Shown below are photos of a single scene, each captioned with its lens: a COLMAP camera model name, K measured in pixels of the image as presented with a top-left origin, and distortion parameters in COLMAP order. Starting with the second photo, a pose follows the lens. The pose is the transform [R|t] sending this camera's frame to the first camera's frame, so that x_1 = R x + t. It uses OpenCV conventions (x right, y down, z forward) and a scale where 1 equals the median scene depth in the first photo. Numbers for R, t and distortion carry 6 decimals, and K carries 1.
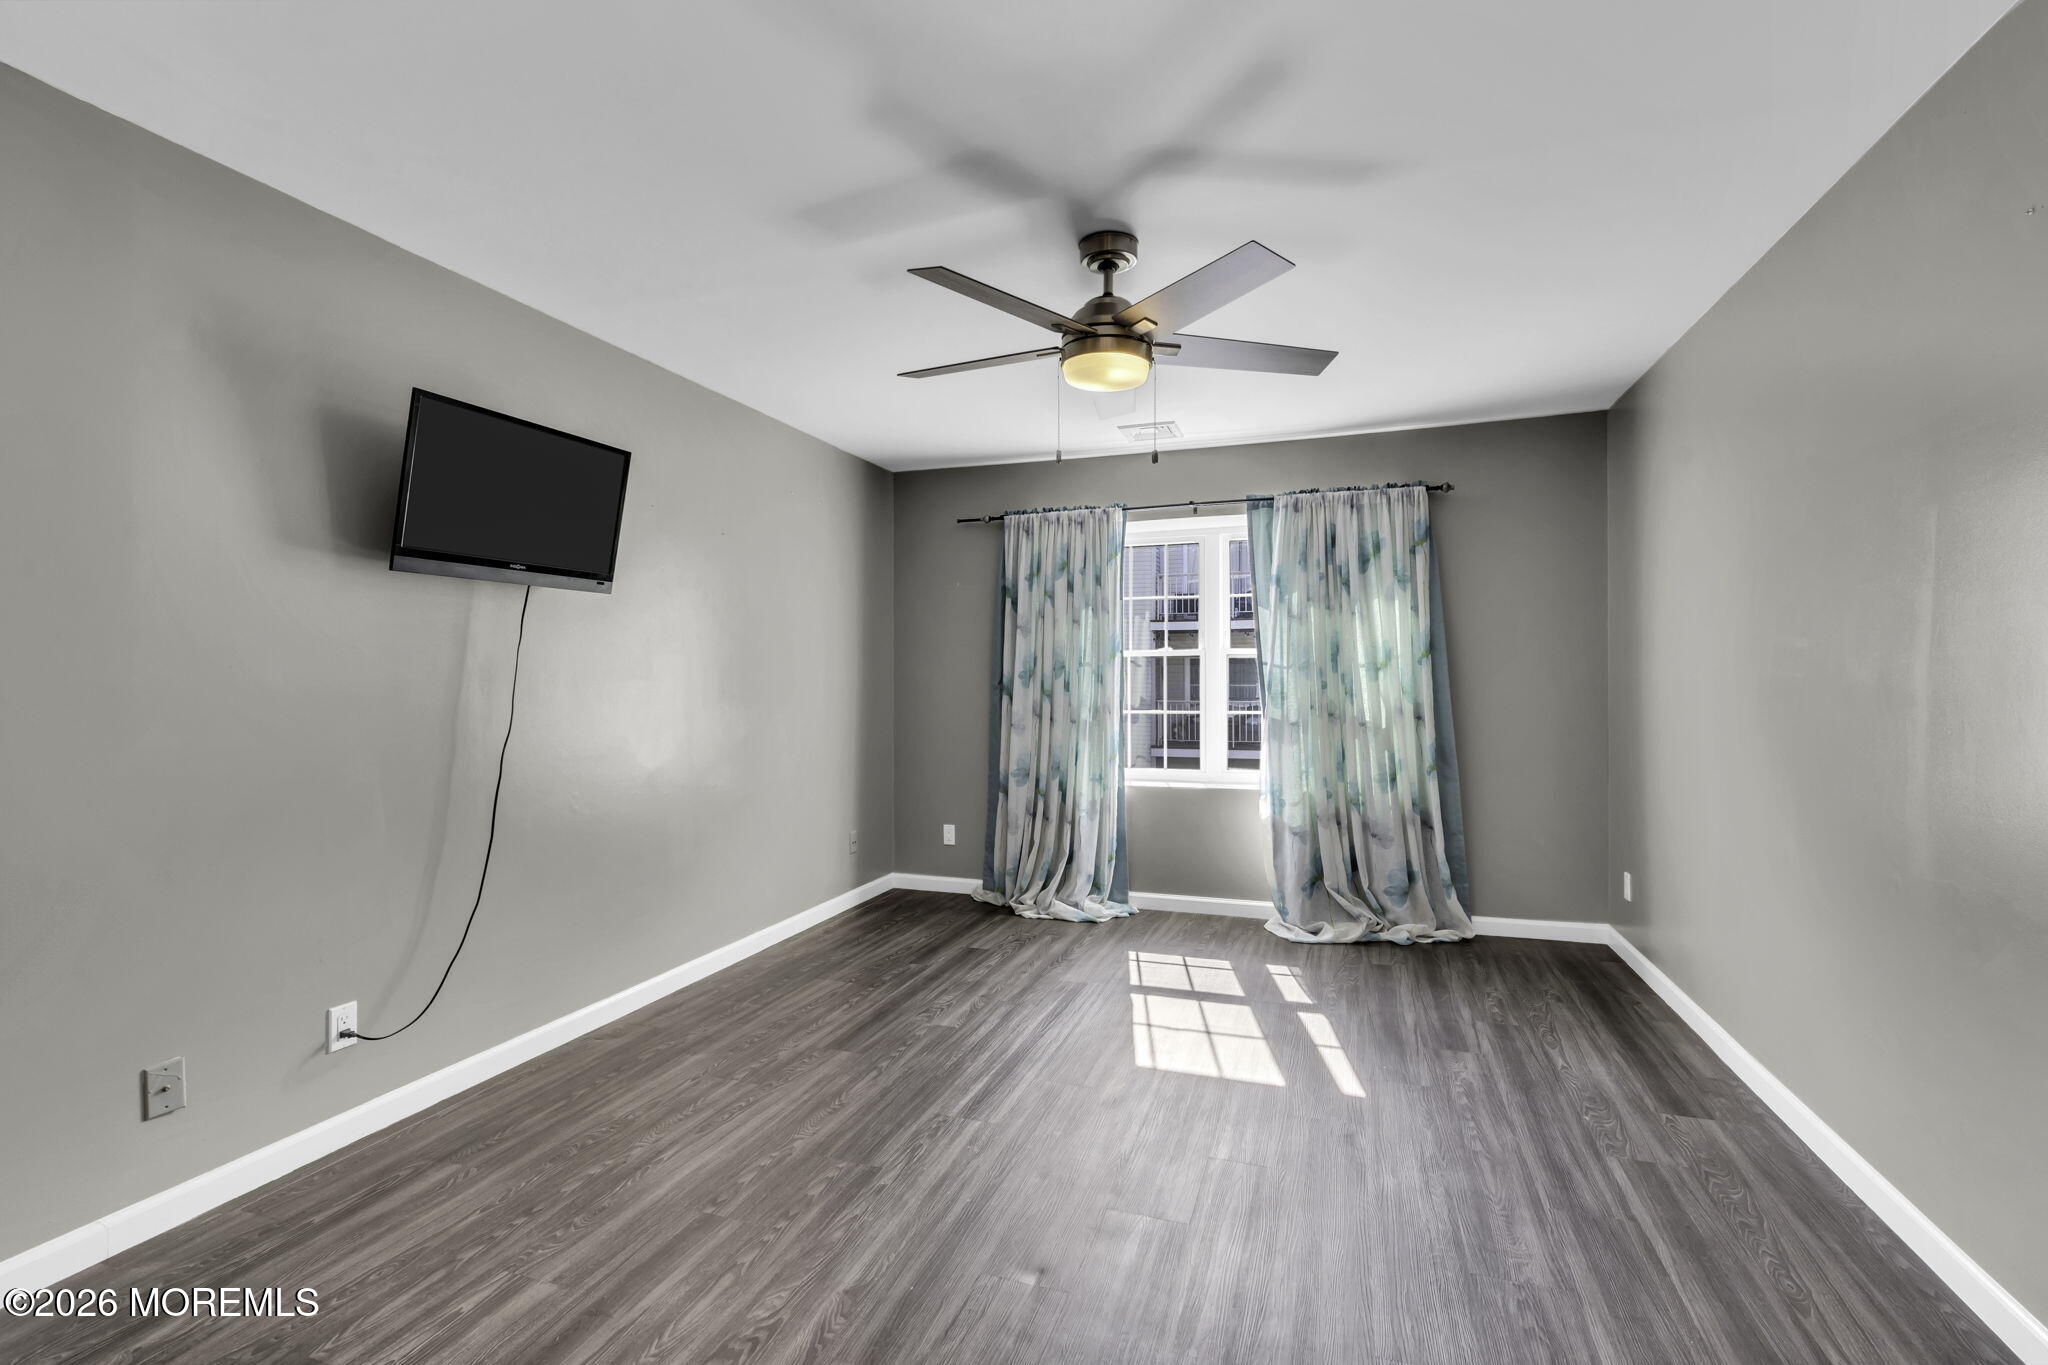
lens RADIAL K [[909.5, 0, 1023.5], [0, 909.5, 680.6], [0, 0, 1]] dist [-0.003968, -0.000565]
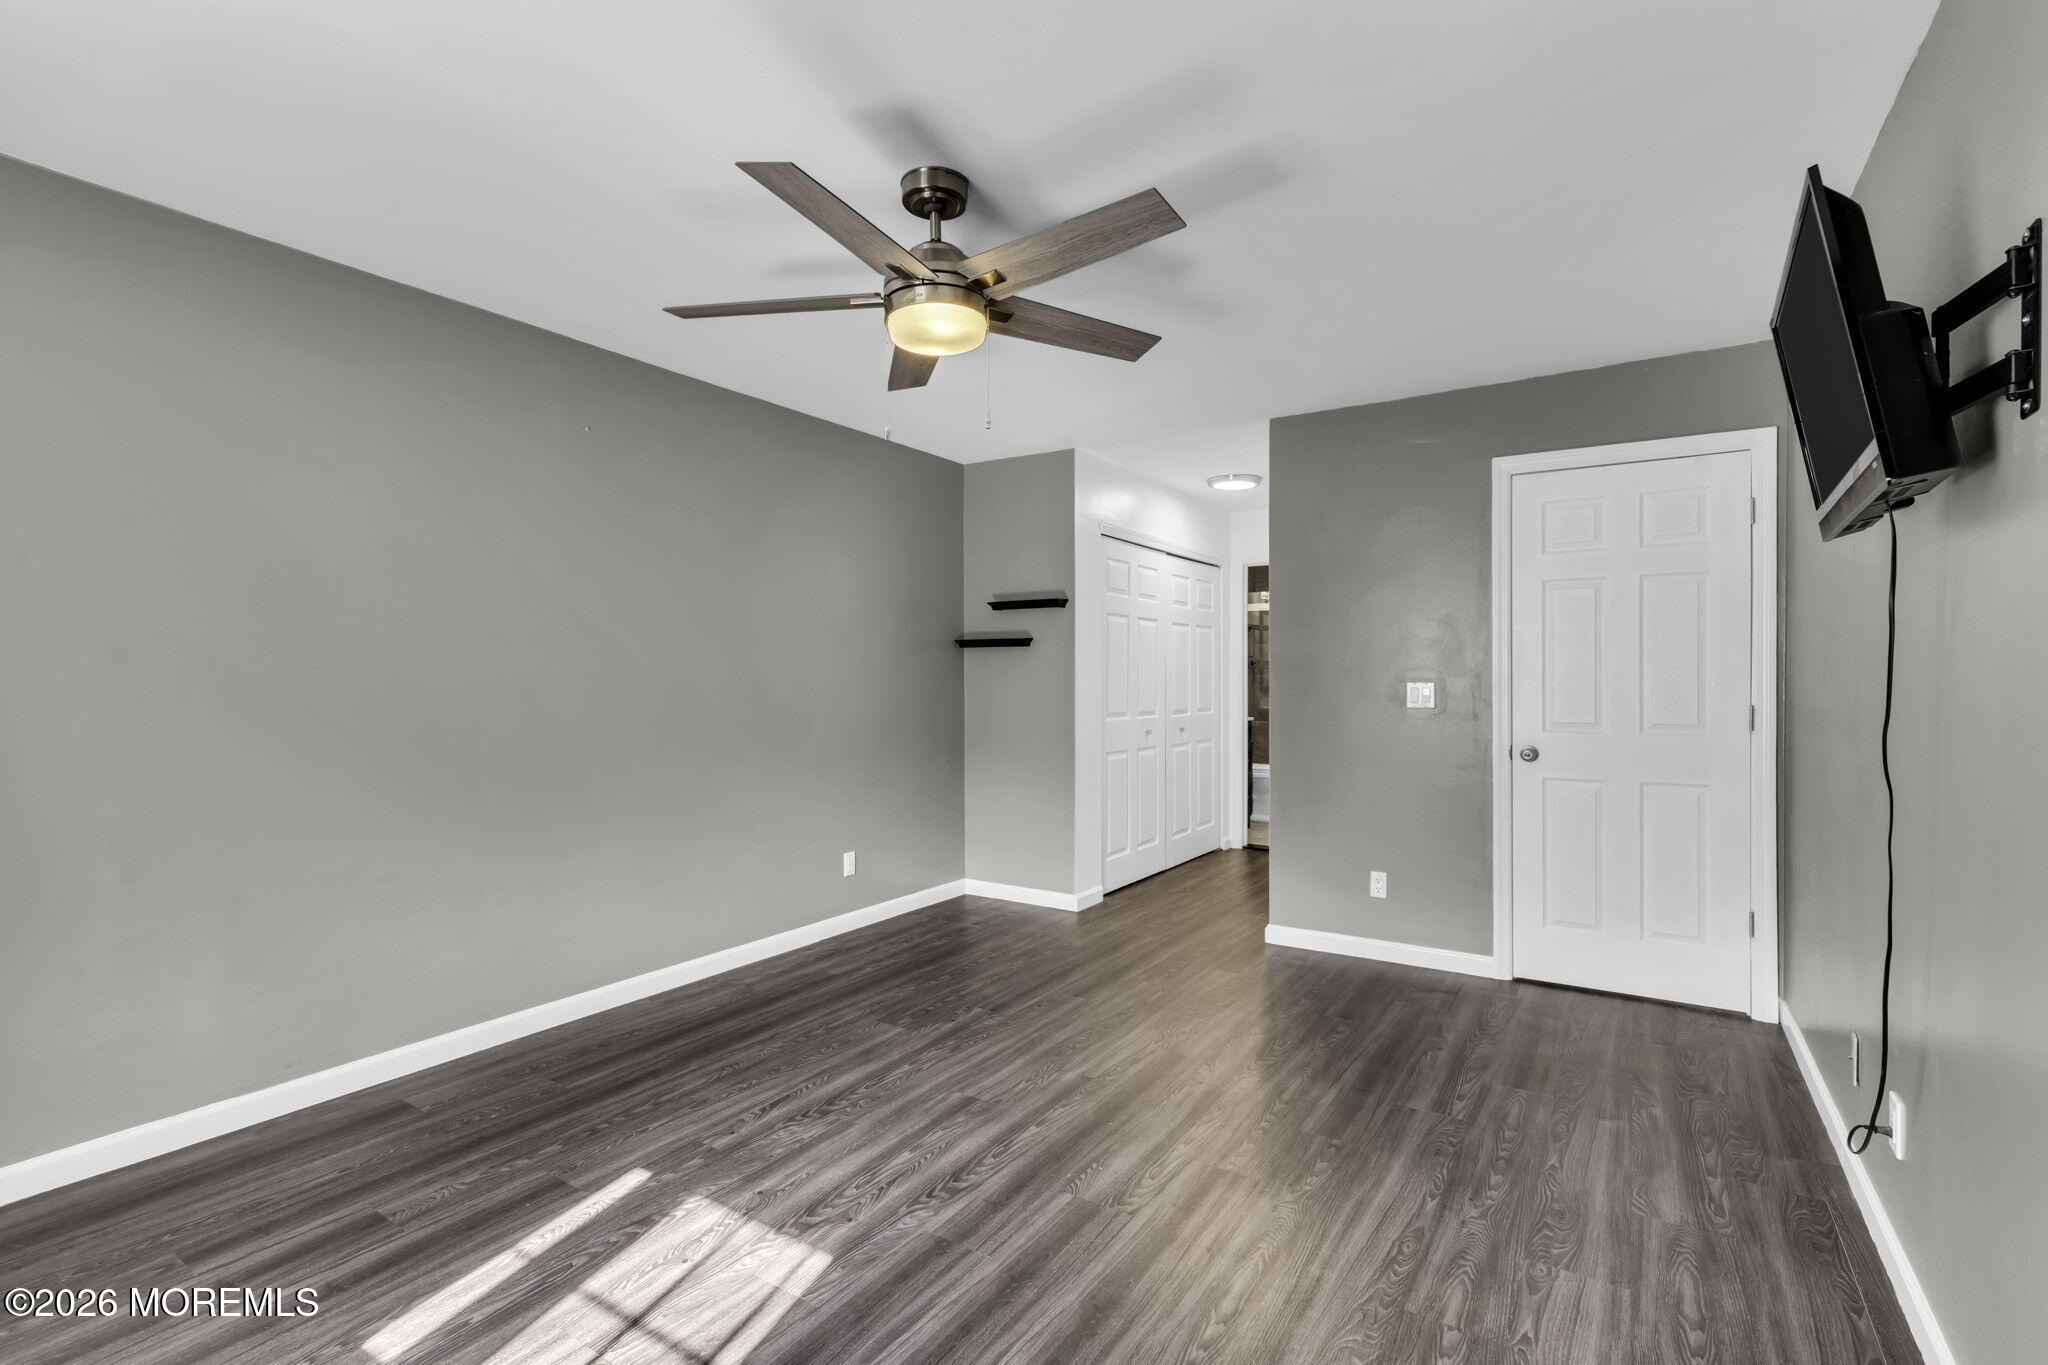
lens RADIAL K [[909.5, 0, 1023.6], [0, 909.5, 682.0], [0, 0, 1]] dist [-0.003968, -0.000565]
pose [[-0.969113, 0.002853, 0.246600, -0.223006], [0.004847, 0.999960, 0.007480, -0.008847], [-0.246568, 0.008444, -0.969089, 1.982109]]
